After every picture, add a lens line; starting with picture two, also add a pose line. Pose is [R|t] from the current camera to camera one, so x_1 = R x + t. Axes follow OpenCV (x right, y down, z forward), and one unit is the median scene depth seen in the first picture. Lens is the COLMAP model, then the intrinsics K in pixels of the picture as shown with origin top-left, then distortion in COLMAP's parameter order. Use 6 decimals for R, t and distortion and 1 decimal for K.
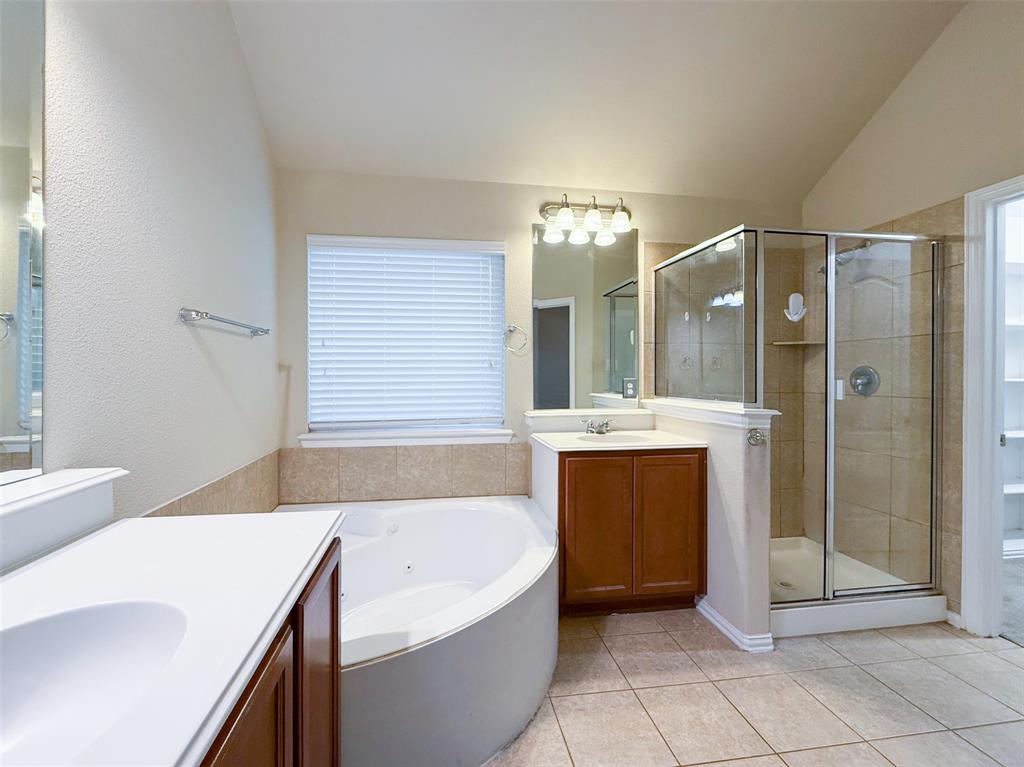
lens RADIAL K [[409.0, 0, 500.7], [0, 409.0, 383.0], [0, 0, 1]] dist [0.001414, 0.000211]
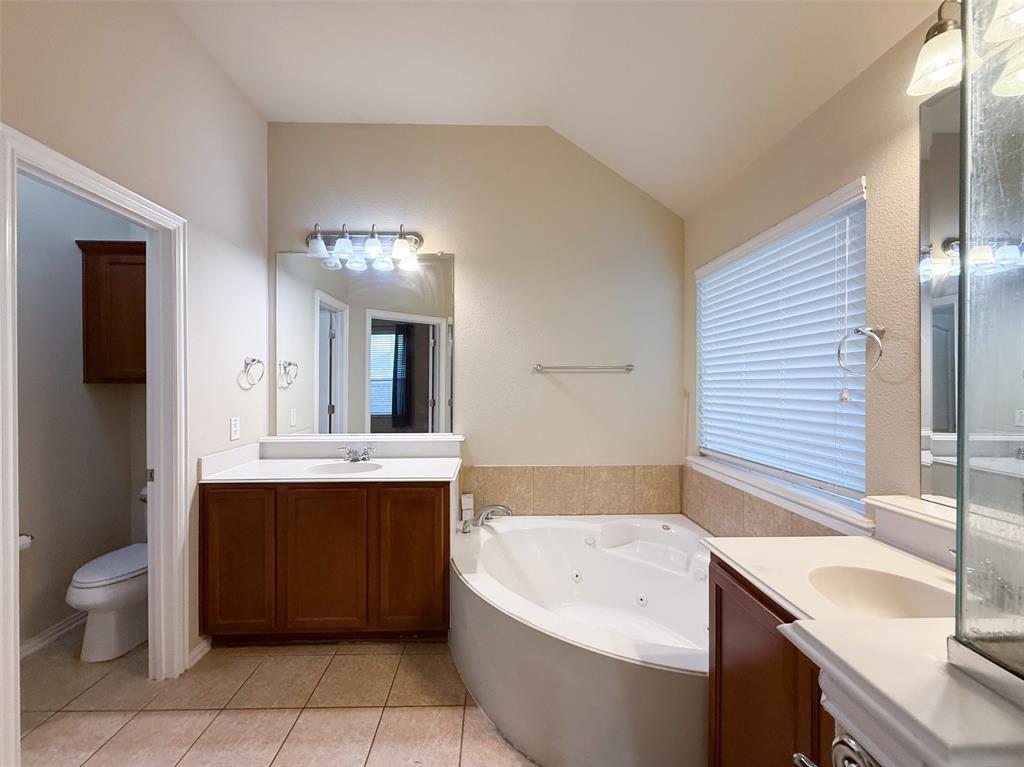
lens RADIAL K [[409.0, 0, 500.7], [0, 409.0, 383.0], [0, 0, 1]] dist [0.001414, 0.000211]
pose [[-0.104658, -0.000083, -0.994508, 0.632235], [-0.022143, 0.999752, 0.002247, -0.057946], [0.994262, 0.022256, -0.104633, 0.595199]]
